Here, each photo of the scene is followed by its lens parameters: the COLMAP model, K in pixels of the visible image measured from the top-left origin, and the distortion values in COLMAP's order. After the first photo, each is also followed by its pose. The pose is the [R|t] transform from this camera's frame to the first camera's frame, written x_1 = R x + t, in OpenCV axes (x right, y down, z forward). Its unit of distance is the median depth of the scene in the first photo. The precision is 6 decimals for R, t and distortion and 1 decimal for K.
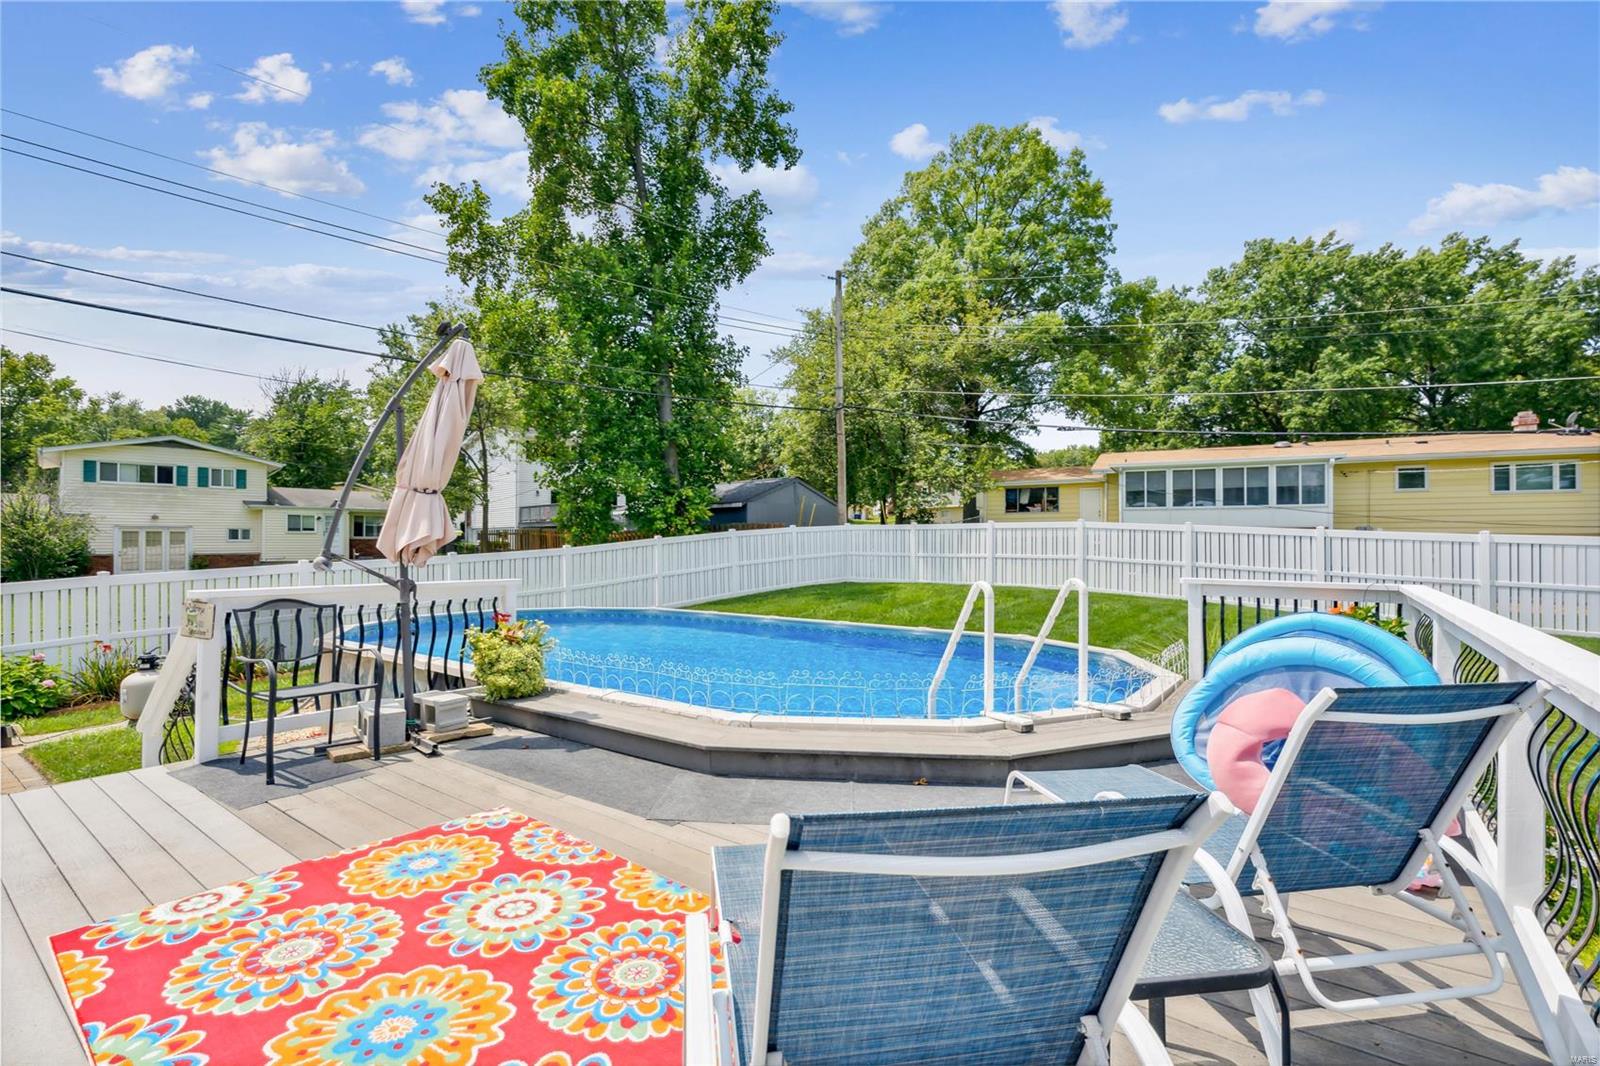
lens RADIAL K [[708.7, 0, 800.0], [0, 708.7, 533.0], [0, 0, 1]] dist [0.017191, -0.009423]
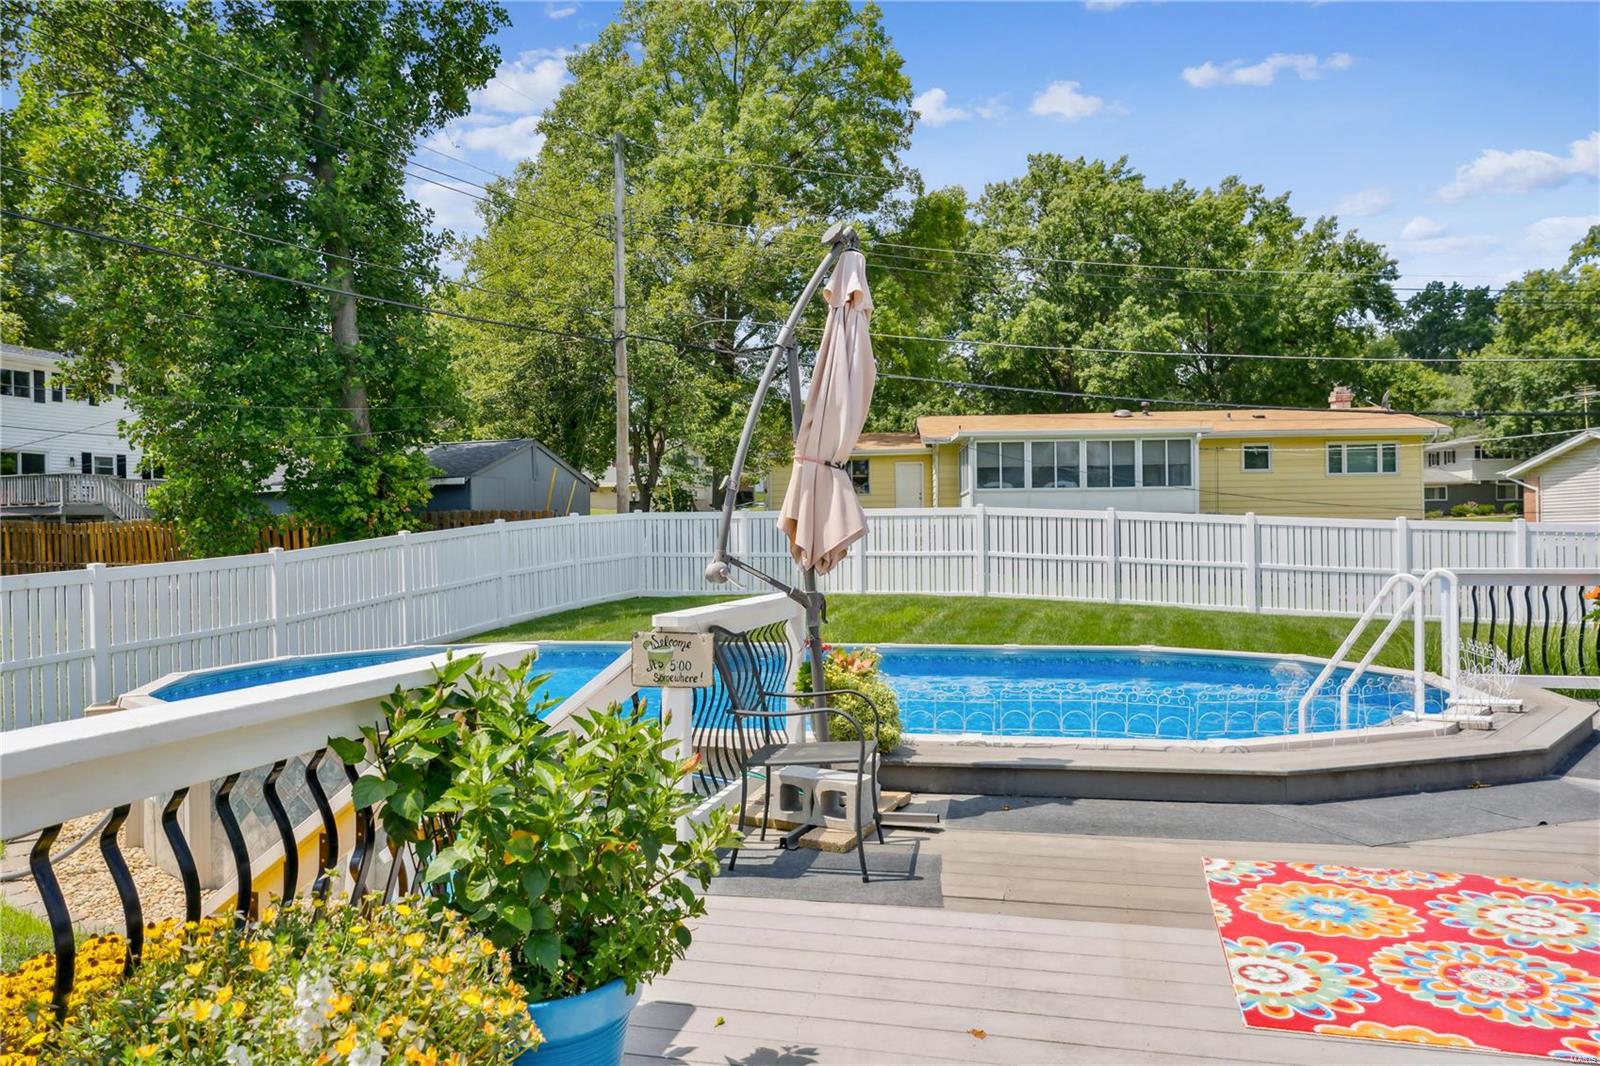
lens RADIAL K [[1071.1, 0, 800.0], [0, 1071.1, 533.0], [0, 0, 1]] dist [-0.002308, 0.006042]
pose [[0.918299, -0.010632, 0.395746, -0.121510], [0.007393, 0.999926, 0.009709, -0.000367], [-0.395819, -0.005989, 0.918309, 0.005580]]
